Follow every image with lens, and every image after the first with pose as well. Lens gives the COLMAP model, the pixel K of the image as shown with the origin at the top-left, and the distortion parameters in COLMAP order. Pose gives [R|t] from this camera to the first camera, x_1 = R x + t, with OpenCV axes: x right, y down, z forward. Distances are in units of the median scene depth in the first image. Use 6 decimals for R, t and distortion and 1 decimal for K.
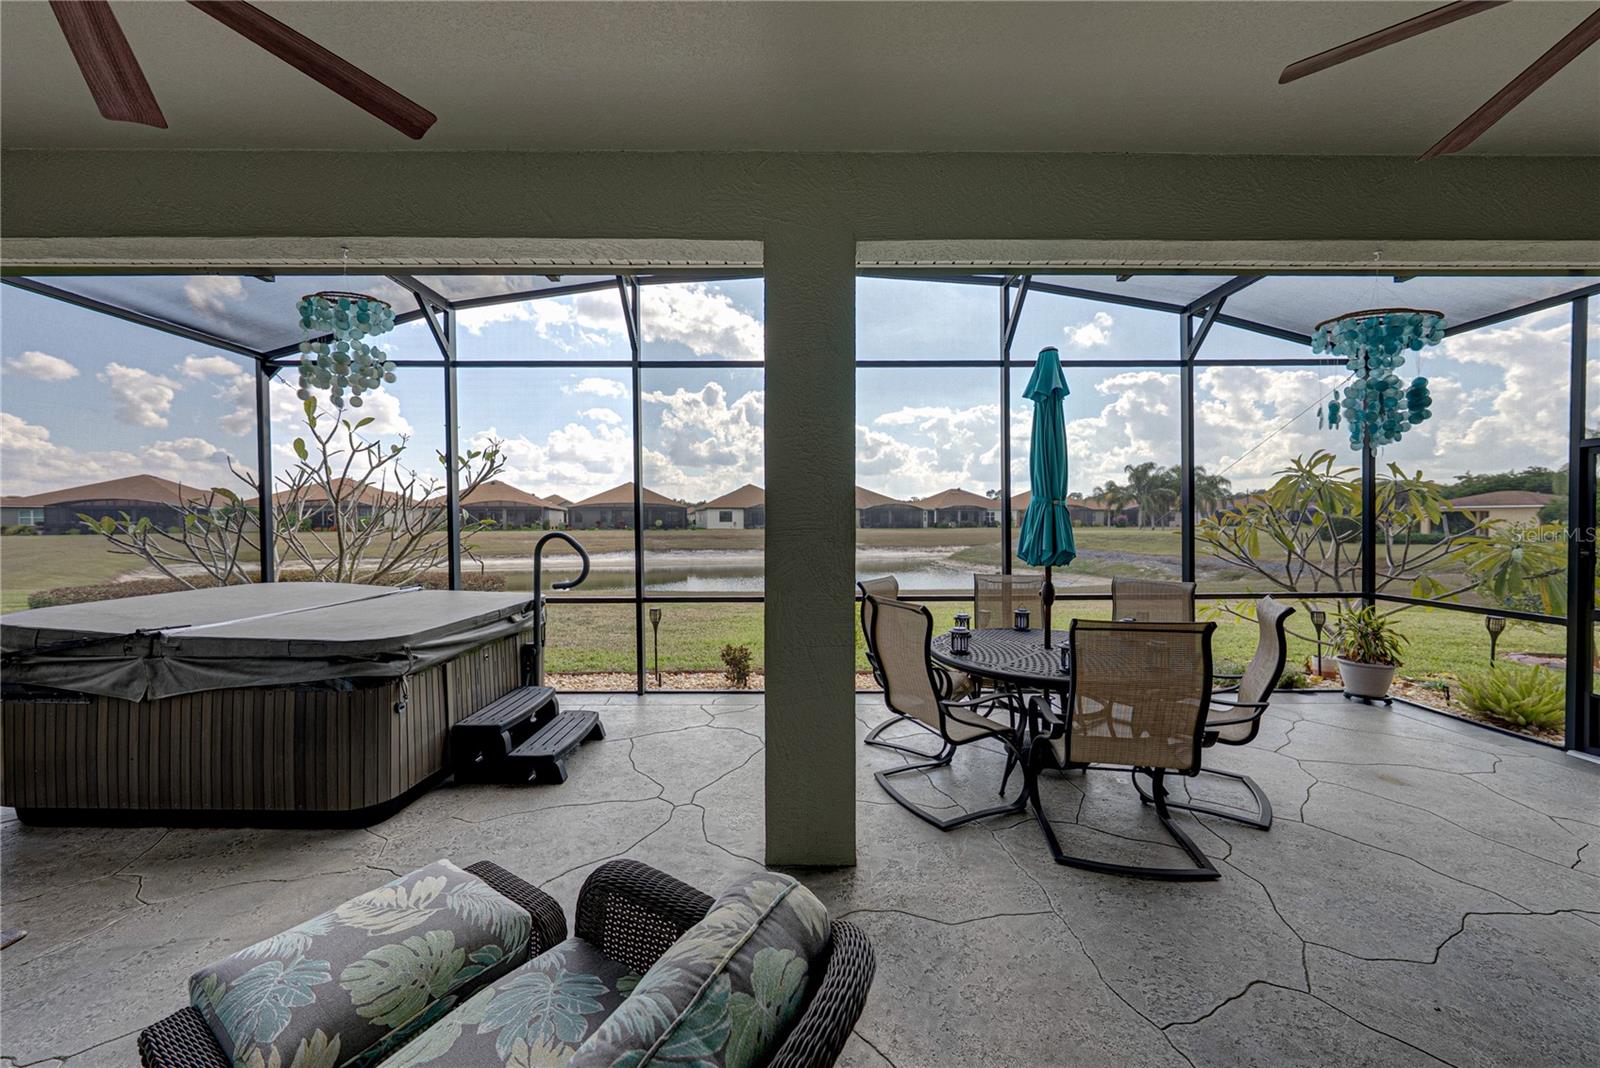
lens RADIAL K [[572.8, 0, 802.5], [0, 572.8, 528.5], [0, 0, 1]] dist [0.000284, 0.000006]
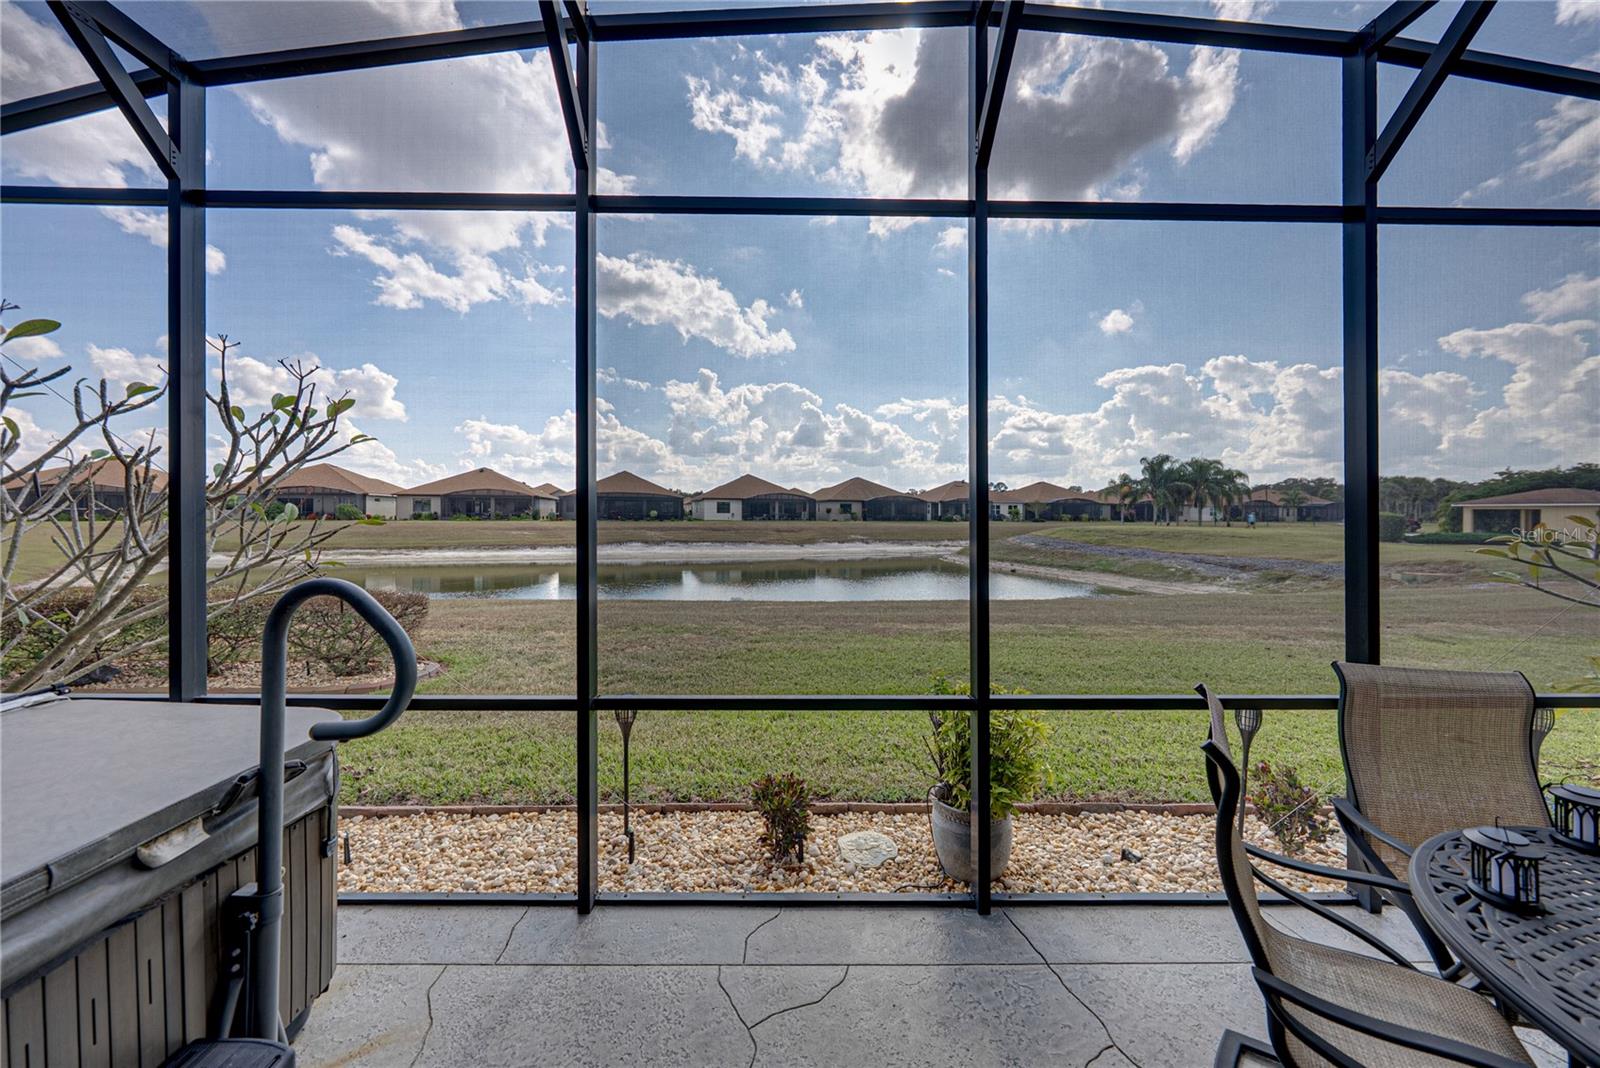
lens RADIAL K [[567.6, 0, 795.1], [0, 567.6, 513.1], [0, 0, 1]] dist [-0.010584, -0.000020]
pose [[0.999955, 0.008750, -0.003746, -0.101613], [-0.008789, 0.999906, -0.010483, -0.025037], [0.003654, 0.010515, 0.999938, 0.489032]]
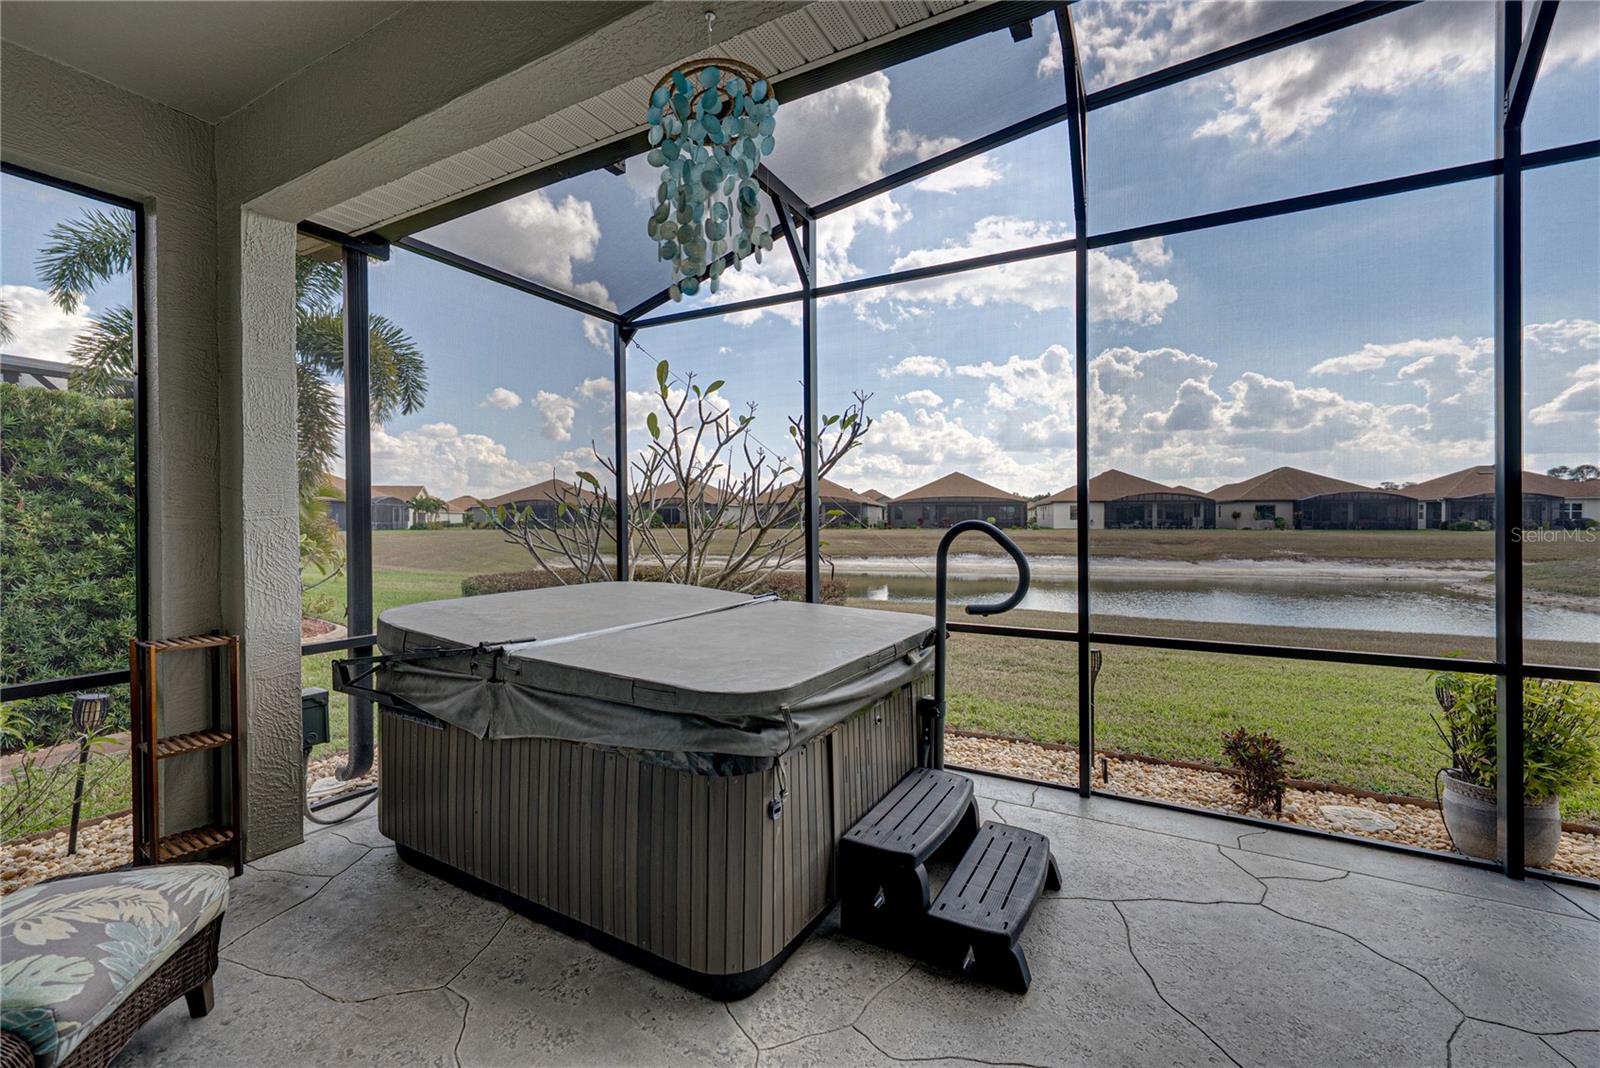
lens RADIAL K [[677.7, 0, 794.9], [0, 677.7, 527.0], [0, 0, 1]] dist [0.000142, -0.000151]
pose [[0.869235, 0.006481, -0.494356, -0.177931], [-0.007295, 0.999973, 0.000283, 0.010810], [0.494345, 0.003360, 0.869259, 0.209790]]
